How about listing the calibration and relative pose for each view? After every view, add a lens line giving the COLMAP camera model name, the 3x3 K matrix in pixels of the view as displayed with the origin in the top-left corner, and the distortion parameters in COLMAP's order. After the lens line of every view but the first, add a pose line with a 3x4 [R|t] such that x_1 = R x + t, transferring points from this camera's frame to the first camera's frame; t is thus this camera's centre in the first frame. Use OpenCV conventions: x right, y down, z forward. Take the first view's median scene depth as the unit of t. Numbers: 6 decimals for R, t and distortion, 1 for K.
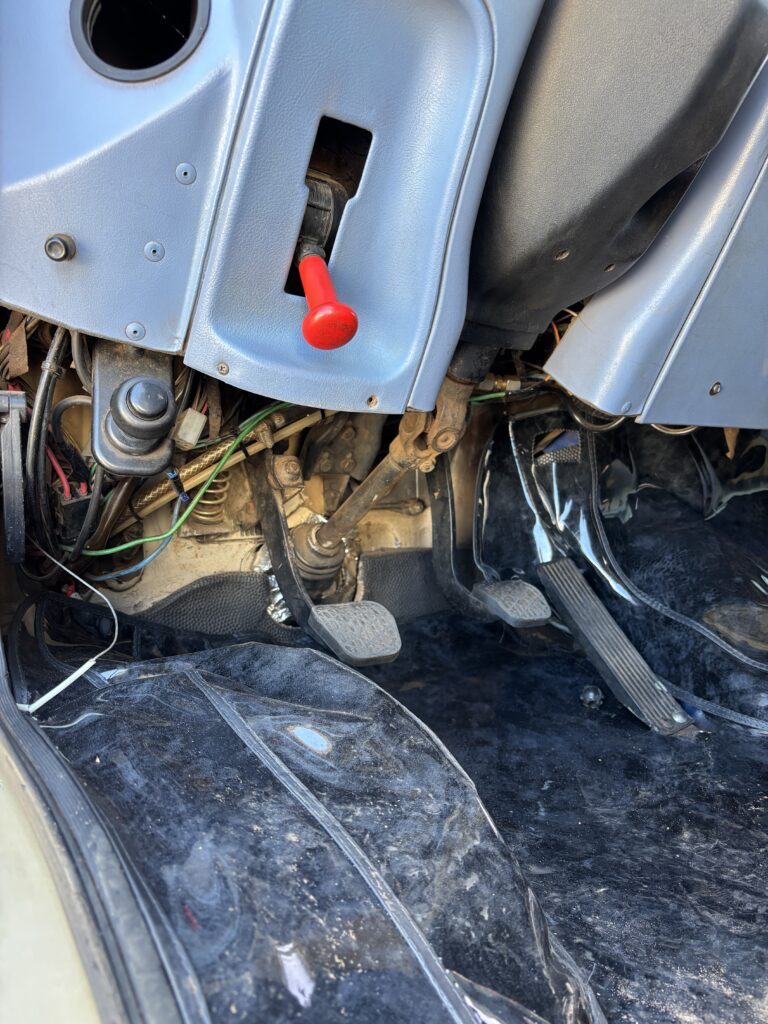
lens RADIAL K [[772.6, 0, 381.7], [0, 772.6, 514.5], [0, 0, 1]] dist [0.044854, -0.051920]
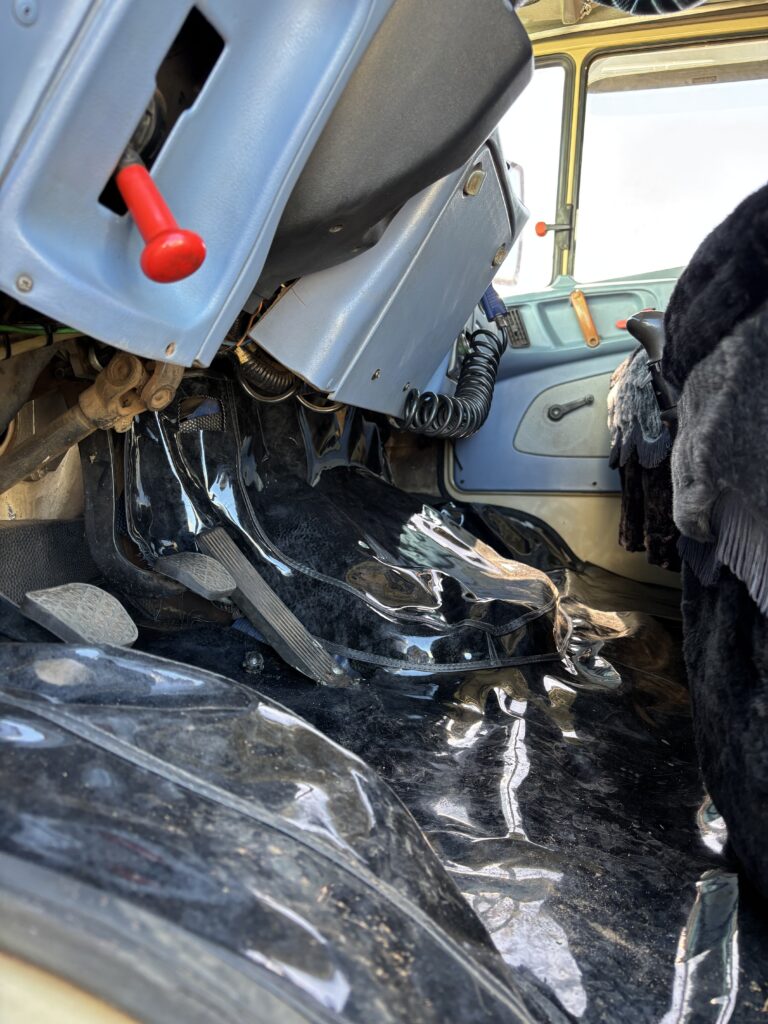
lens RADIAL K [[772.6, 0, 378.1], [0, 772.6, 497.0], [0, 0, 1]] dist [0.044854, -0.051920]
pose [[0.774679, 0.004727, 0.632337, -0.257244], [-0.014105, 0.999852, 0.009806, 0.005507], [-0.632198, -0.016516, 0.774631, 0.118605]]
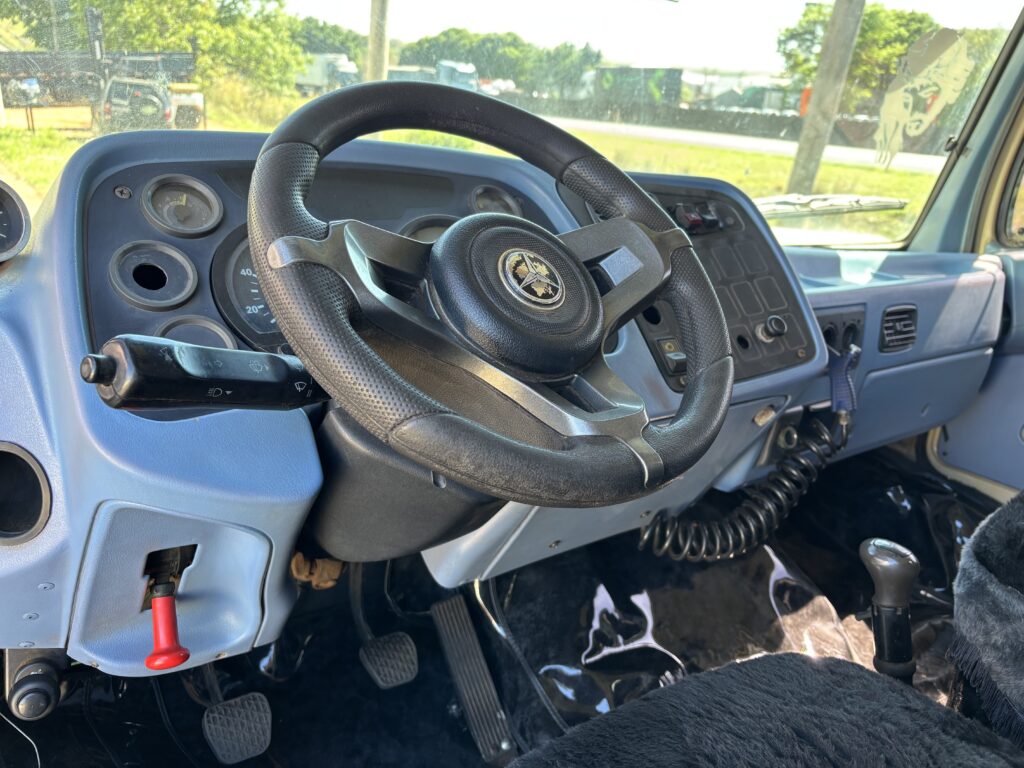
lens RADIAL K [[772.6, 0, 516.3], [0, 772.6, 385.2], [0, 0, 1]] dist [0.044854, -0.051920]
pose [[0.992656, 0.109862, 0.050648, 0.256754], [-0.119642, 0.953521, 0.276557, -0.698933], [-0.017910, -0.280586, 0.959662, -0.126915]]
